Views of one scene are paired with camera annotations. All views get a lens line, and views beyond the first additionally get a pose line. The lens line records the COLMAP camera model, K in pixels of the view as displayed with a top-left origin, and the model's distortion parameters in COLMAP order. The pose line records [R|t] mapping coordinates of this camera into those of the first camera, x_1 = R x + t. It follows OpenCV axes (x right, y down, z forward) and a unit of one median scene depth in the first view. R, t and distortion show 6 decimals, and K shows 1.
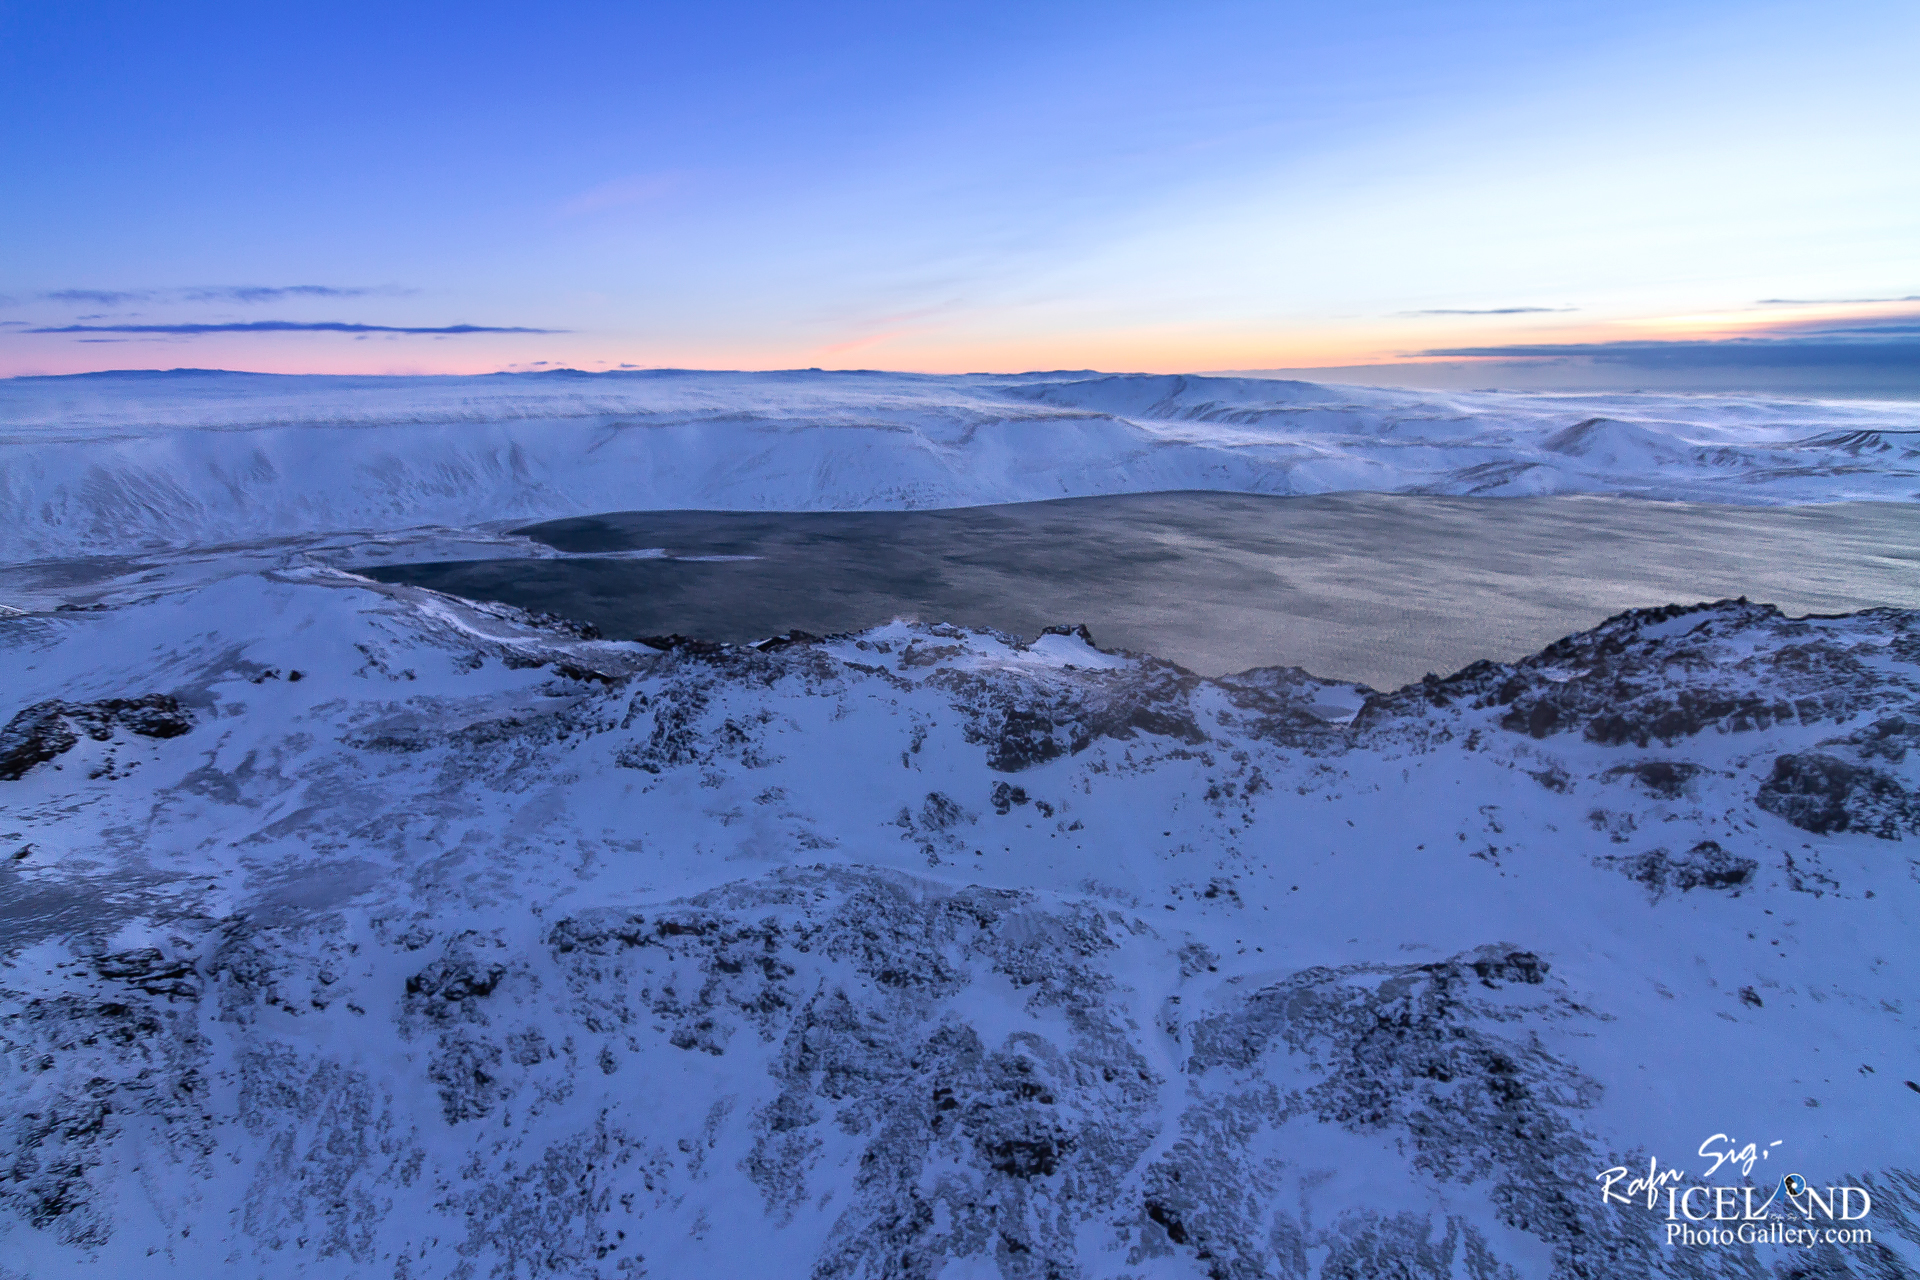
lens RADIAL K [[1099.7, 0, 963.9], [0, 1099.7, 655.5], [0, 0, 1]] dist [-0.003554, 0.003226]
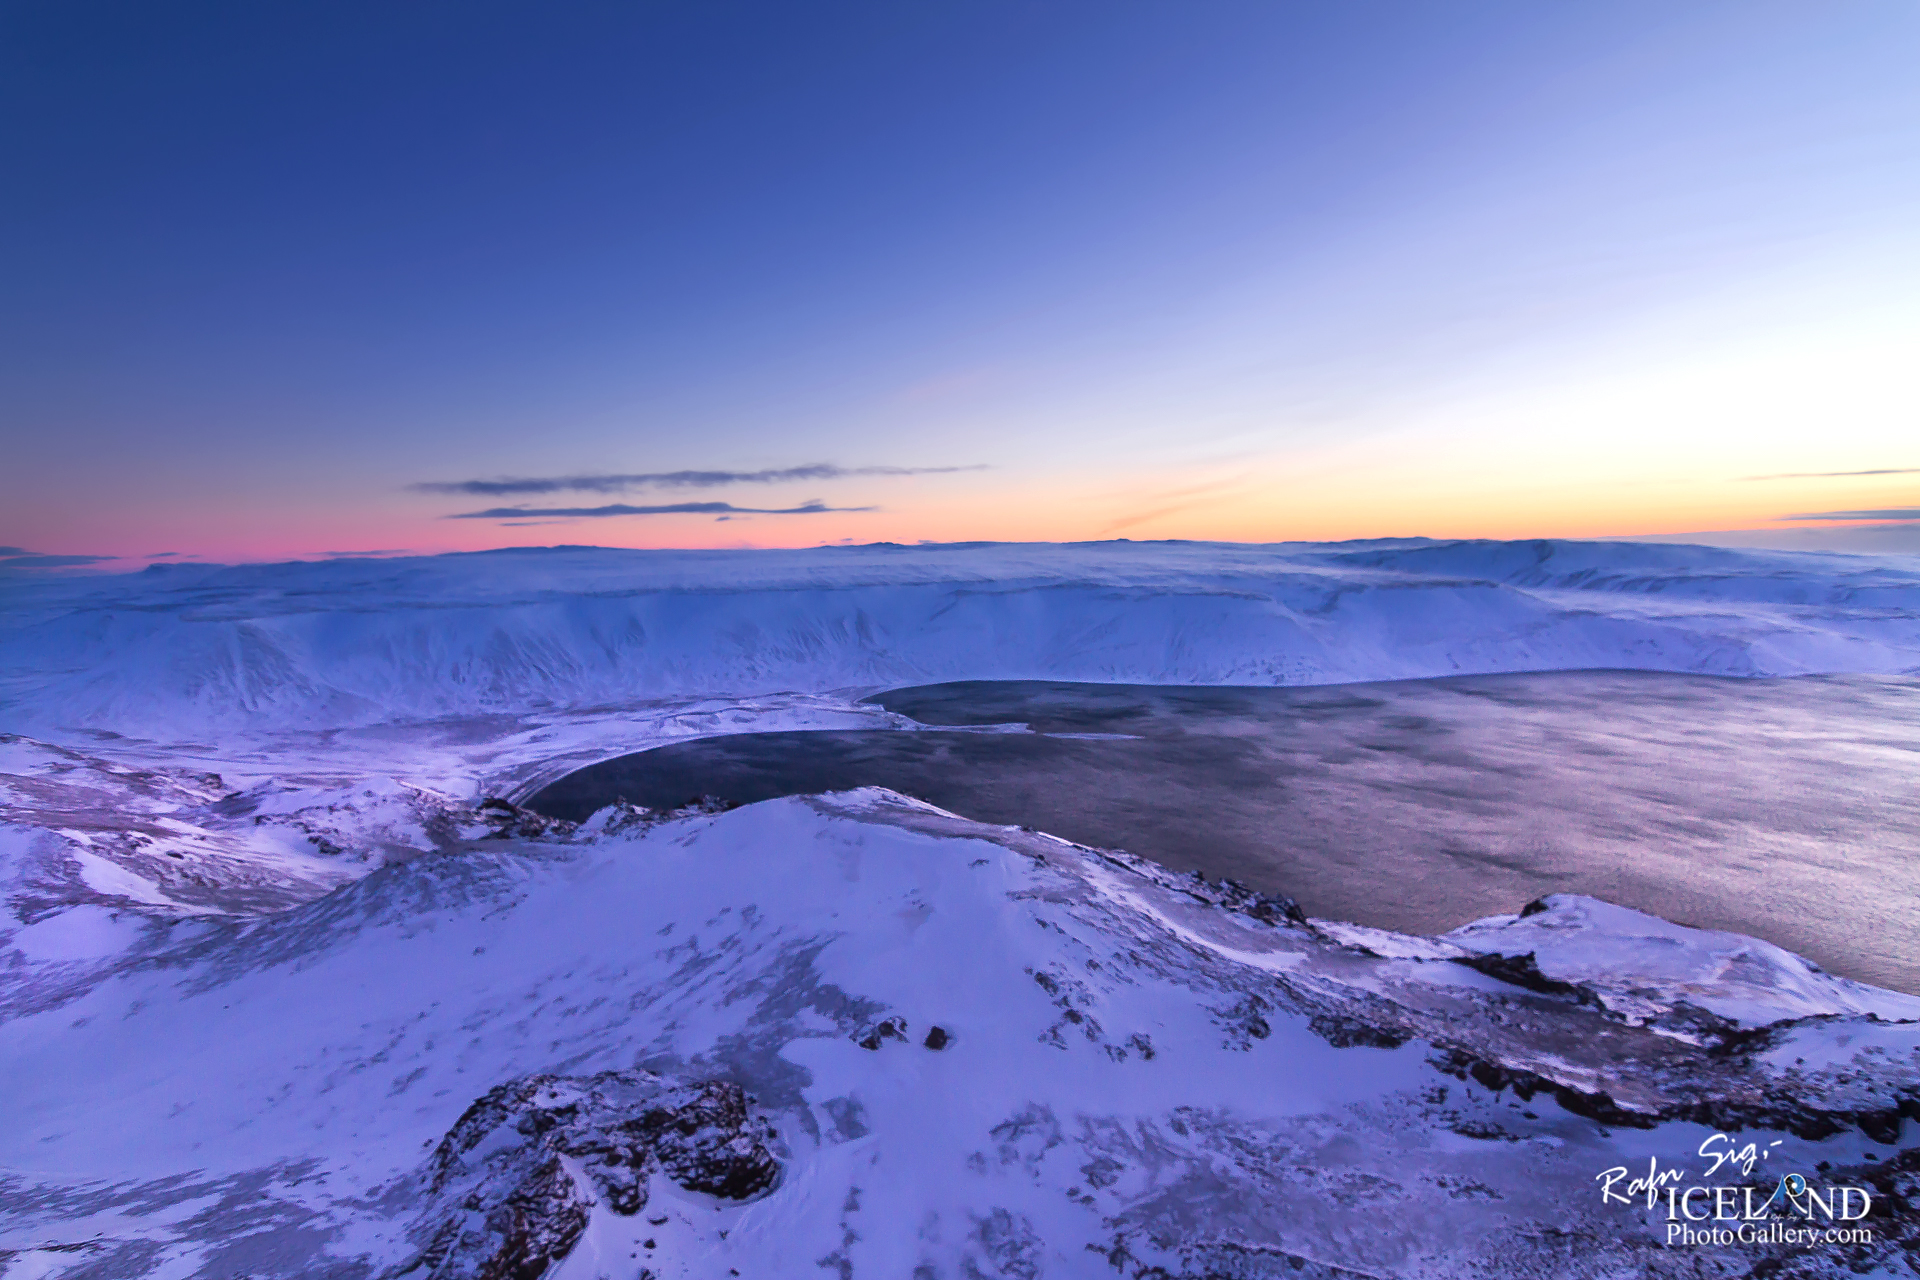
lens RADIAL K [[1099.7, 0, 963.9], [0, 1099.7, 655.5], [0, 0, 1]] dist [-0.003554, 0.003226]
pose [[0.968656, 0.014491, -0.247981, -0.104939], [-0.051957, 0.988035, -0.145215, -0.018298], [0.242910, 0.153548, 0.957819, 0.108804]]
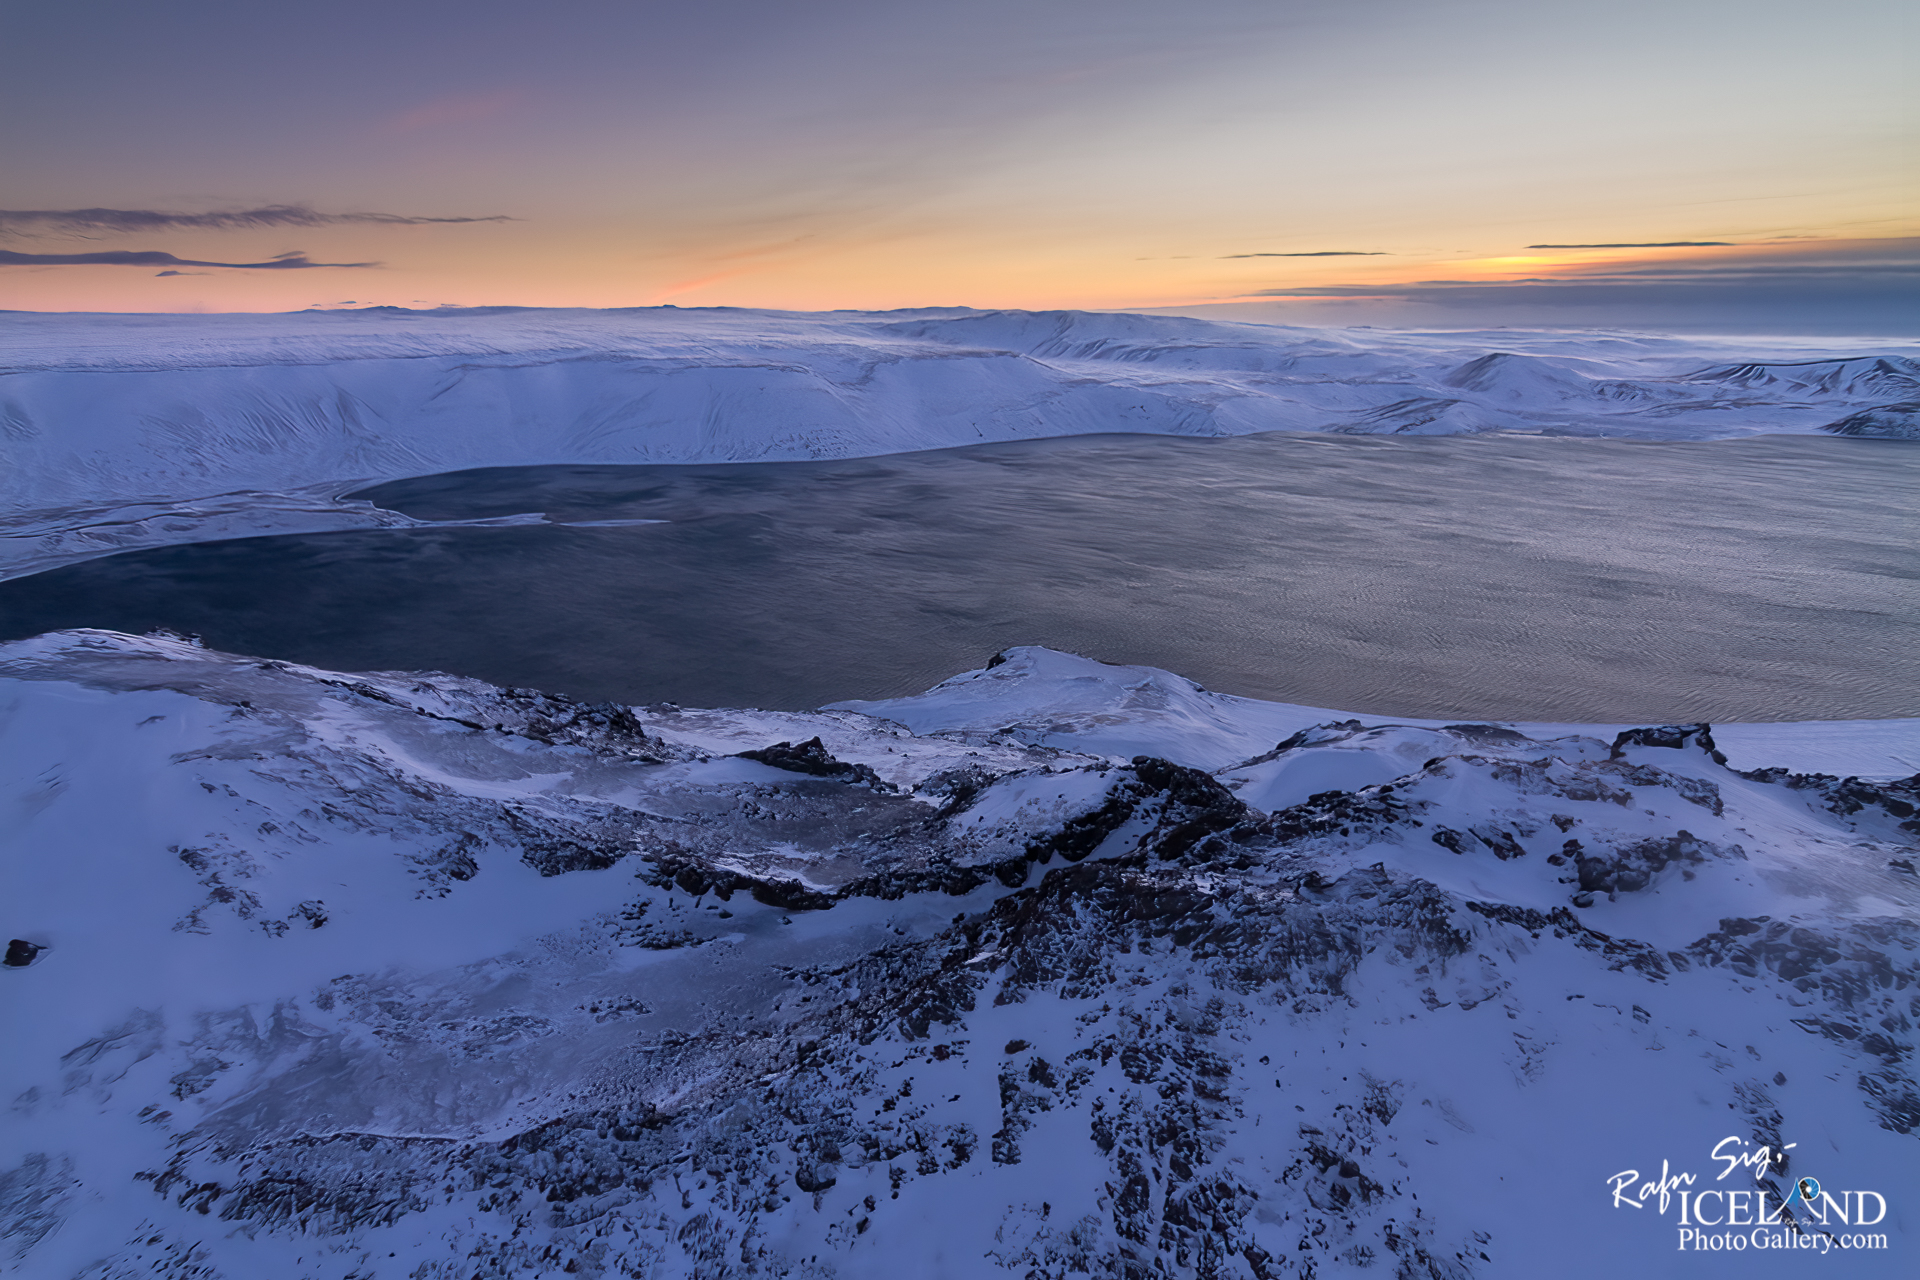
lens RADIAL K [[1099.7, 0, 963.9], [0, 1099.7, 655.5], [0, 0, 1]] dist [-0.003554, 0.003226]
pose [[0.991189, -0.040361, 0.126159, -0.067915], [0.033910, 0.998025, 0.052870, -0.022568], [-0.128043, -0.048126, 0.990600, 0.122624]]
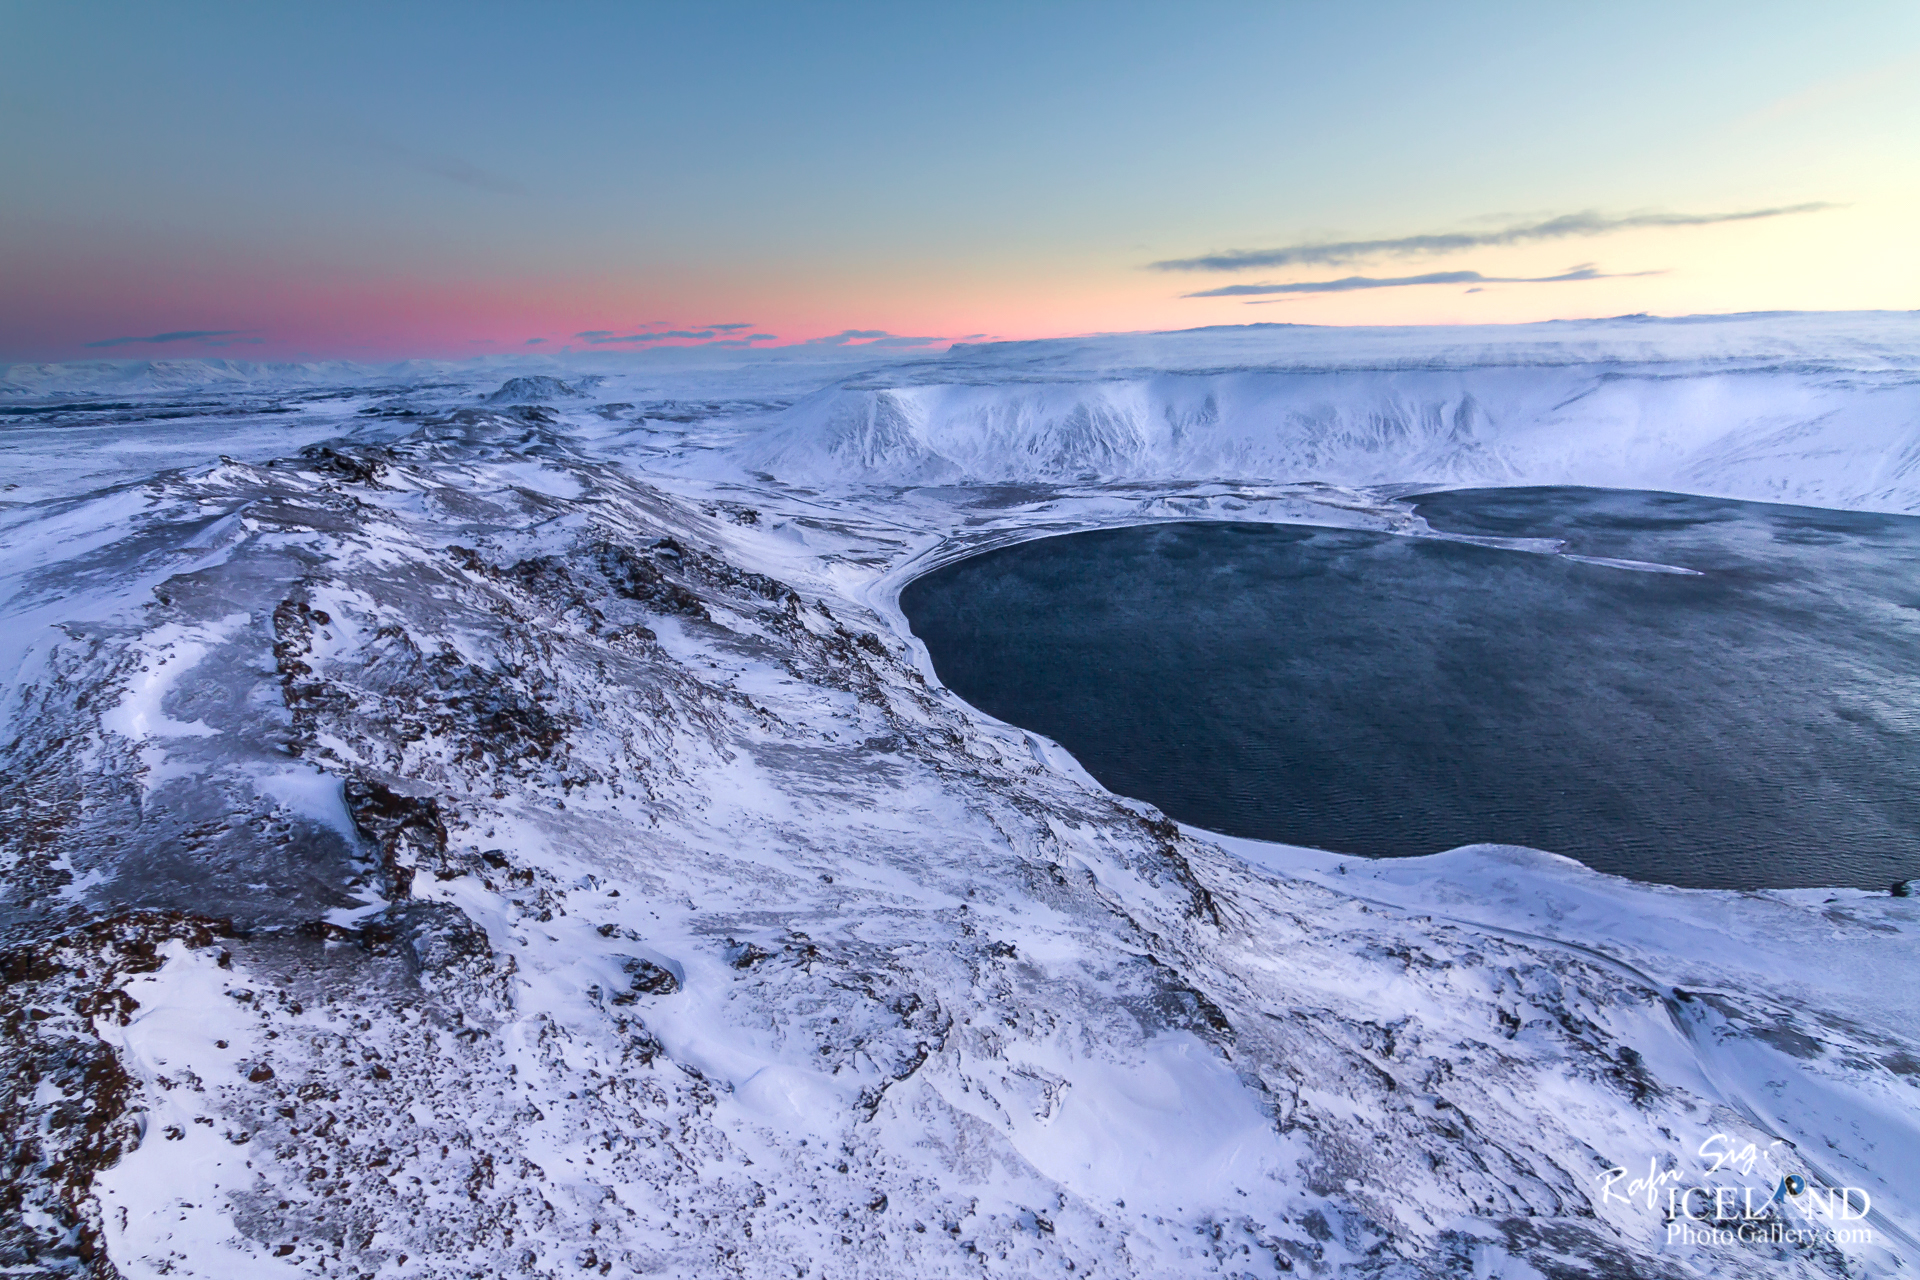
lens RADIAL K [[1099.7, 0, 963.9], [0, 1099.7, 655.5], [0, 0, 1]] dist [-0.003554, 0.003226]
pose [[0.624430, 0.205523, -0.753557, 0.050296], [-0.175471, 0.977012, 0.121065, -0.043253], [0.761116, 0.056631, 0.646139, 0.234888]]
